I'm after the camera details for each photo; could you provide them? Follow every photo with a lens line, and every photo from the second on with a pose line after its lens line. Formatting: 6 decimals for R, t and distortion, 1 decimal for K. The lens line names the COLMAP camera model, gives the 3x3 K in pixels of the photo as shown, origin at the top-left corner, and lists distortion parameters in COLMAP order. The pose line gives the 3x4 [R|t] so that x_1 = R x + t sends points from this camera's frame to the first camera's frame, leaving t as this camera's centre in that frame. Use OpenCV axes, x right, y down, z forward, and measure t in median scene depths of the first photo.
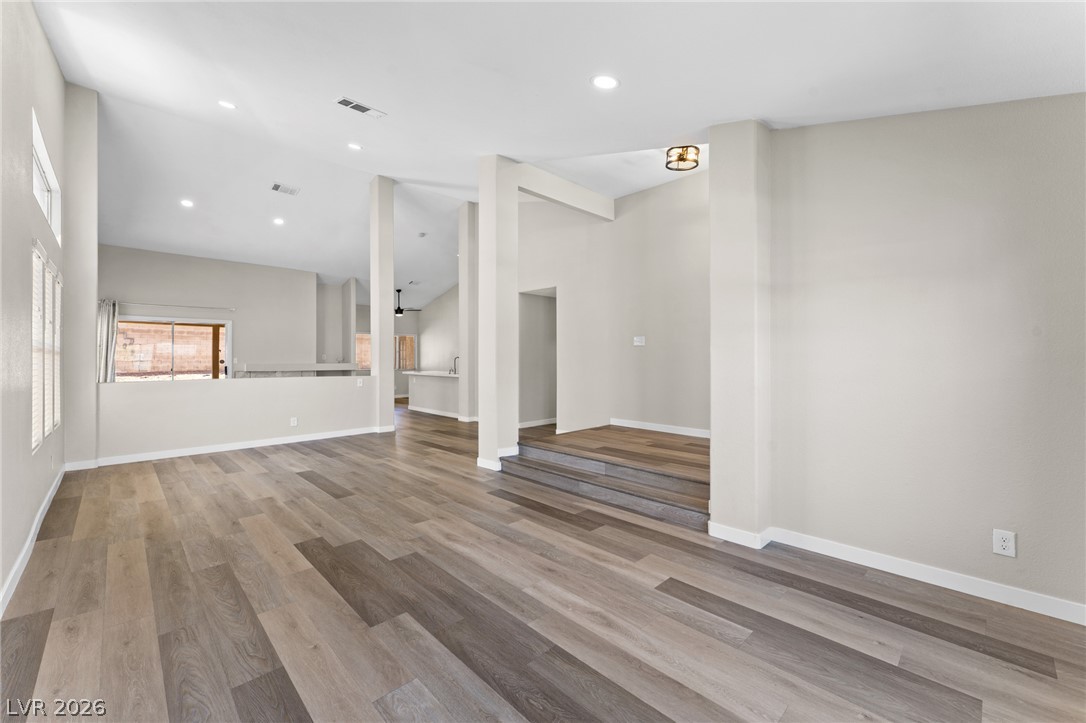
lens RADIAL K [[437.6, 0, 541.5], [0, 437.6, 354.8], [0, 0, 1]] dist [0.002300, -0.000093]
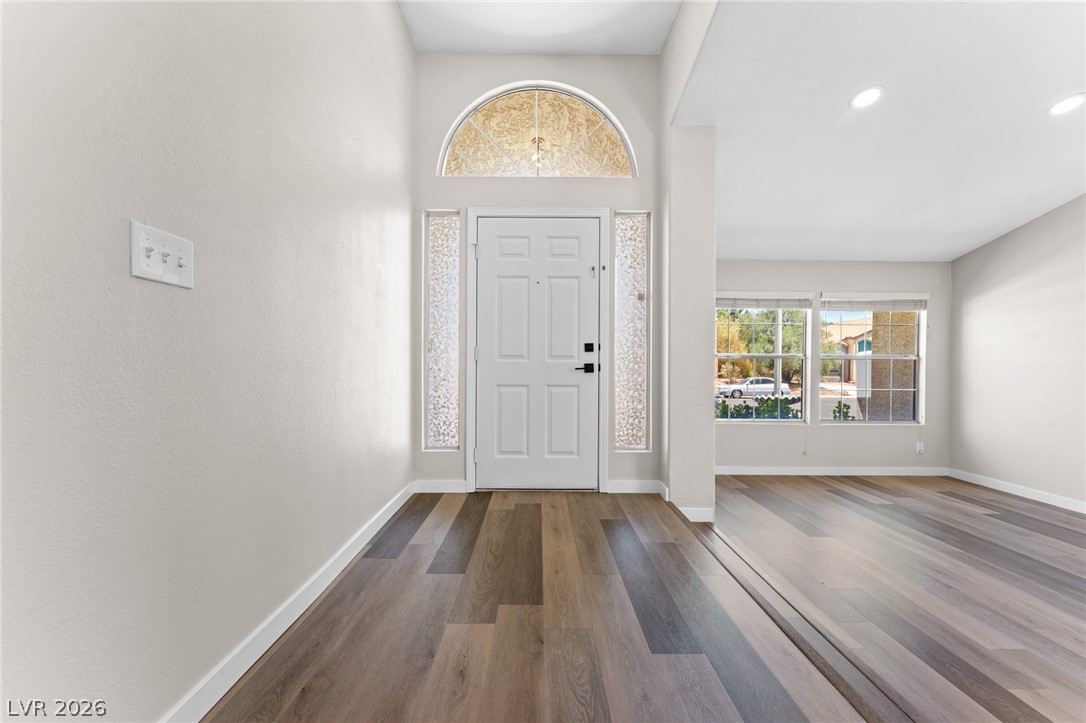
lens RADIAL K [[437.6, 0, 541.2], [0, 437.6, 360.2], [0, 0, 1]] dist [0.002300, -0.000093]
pose [[-0.724099, -0.002455, 0.689692, -0.008534], [-0.017329, 0.999743, -0.014635, 0.013499], [-0.689478, -0.022549, -0.723955, 1.374192]]
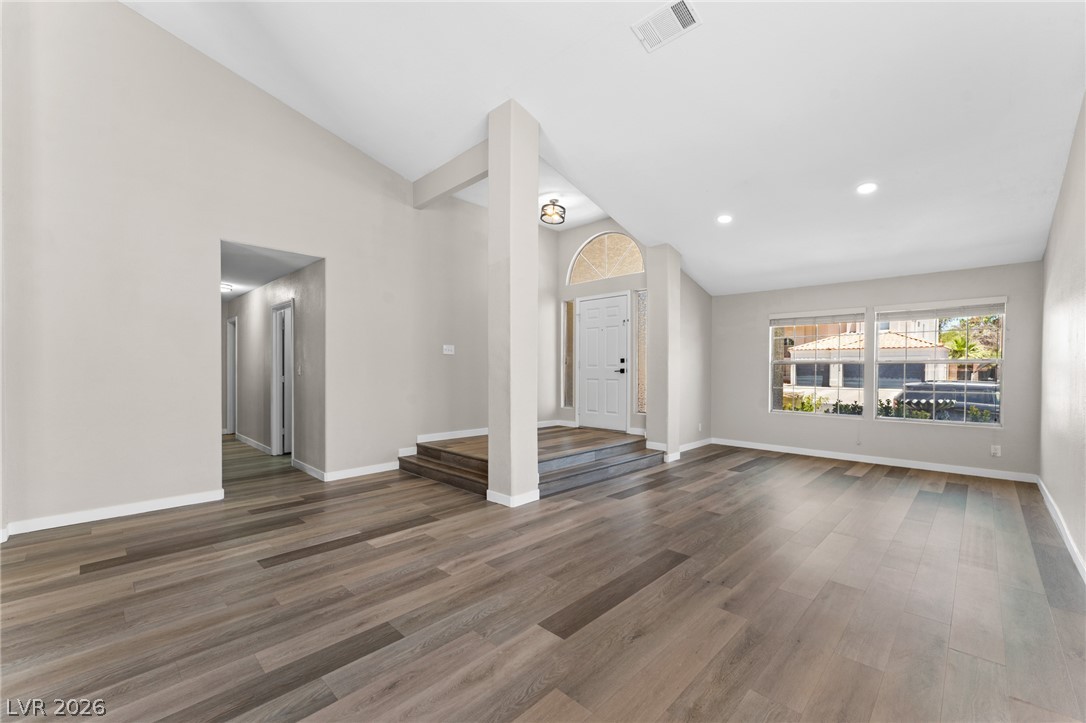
lens RADIAL K [[437.6, 0, 547.7], [0, 437.6, 379.8], [0, 0, 1]] dist [0.002300, -0.000093]
pose [[-0.021545, -0.025098, 0.999453, -1.020697], [-0.013691, 0.999599, 0.024807, 0.011140], [-0.999674, -0.013149, -0.021880, 1.074681]]
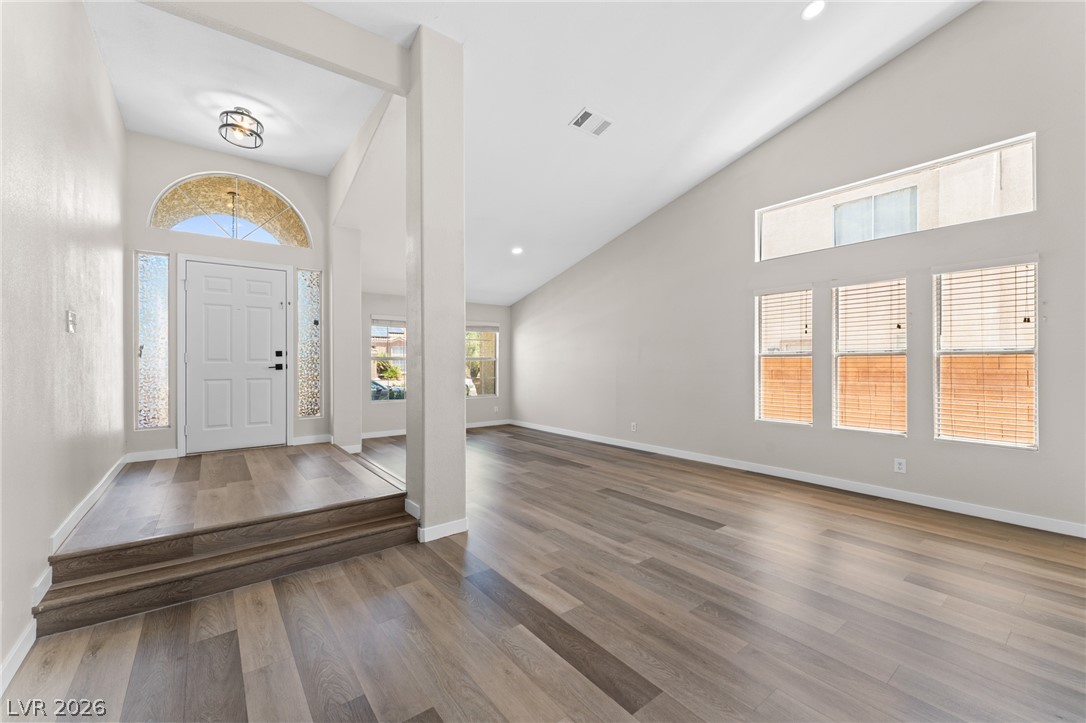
lens RADIAL K [[437.6, 0, 533.1], [0, 437.6, 362.2], [0, 0, 1]] dist [0.002300, -0.000093]
pose [[-0.990658, 0.001524, 0.136363, -0.367859], [-0.000655, 0.999873, -0.015934, 0.020049], [-0.136370, -0.015874, -0.990531, 1.822628]]
